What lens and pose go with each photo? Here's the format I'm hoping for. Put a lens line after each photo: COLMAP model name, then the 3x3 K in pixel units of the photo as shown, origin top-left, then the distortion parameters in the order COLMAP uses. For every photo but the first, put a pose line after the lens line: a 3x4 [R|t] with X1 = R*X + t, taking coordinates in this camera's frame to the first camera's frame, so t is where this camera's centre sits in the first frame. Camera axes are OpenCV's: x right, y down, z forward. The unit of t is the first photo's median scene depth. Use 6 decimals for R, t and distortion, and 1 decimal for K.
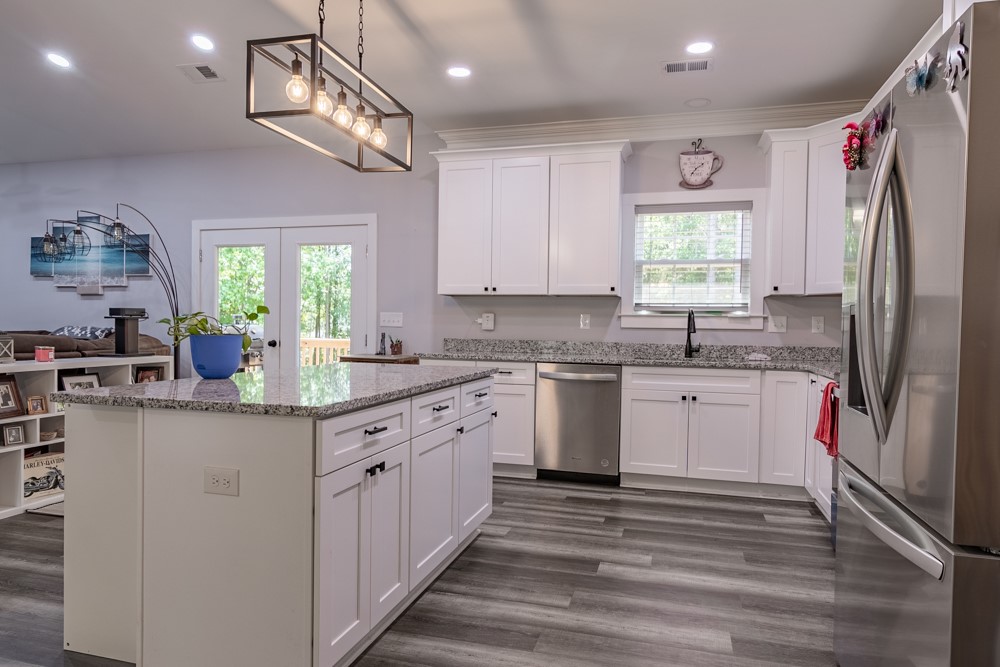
lens RADIAL K [[641.3, 0, 498.9], [0, 641.3, 334.5], [0, 0, 1]] dist [0.001746, 0.001173]
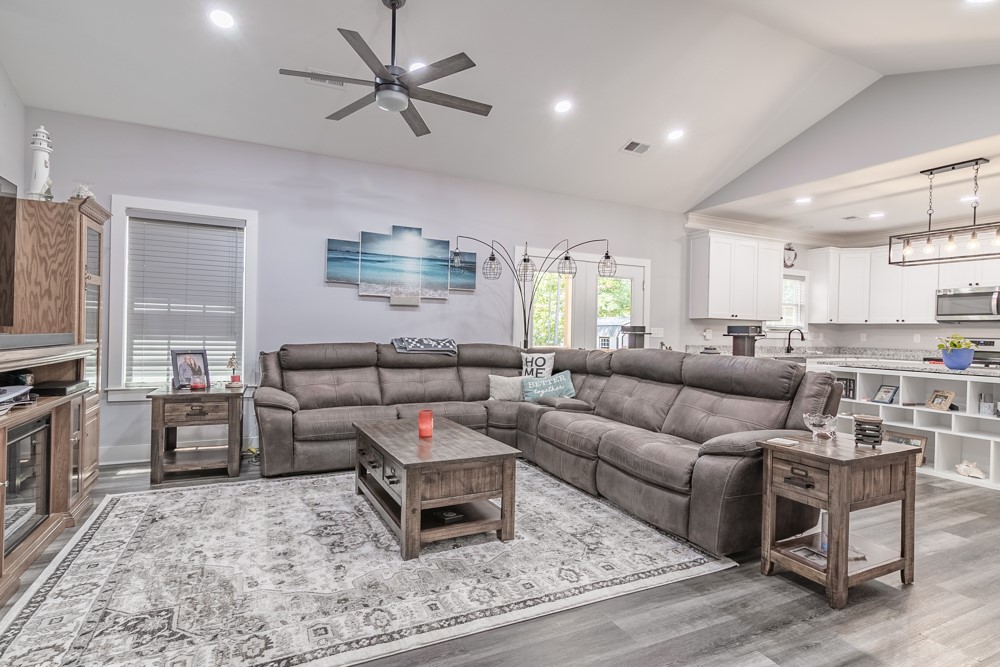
lens RADIAL K [[518.6, 0, 499.7], [0, 518.6, 334.5], [0, 0, 1]] dist [-0.001705, 0.000038]
pose [[0.742396, -0.000823, 0.669961, -1.081158], [0.000699, 1.000000, 0.000453, -0.018052], [-0.669961, 0.000132, 0.742396, 0.313279]]
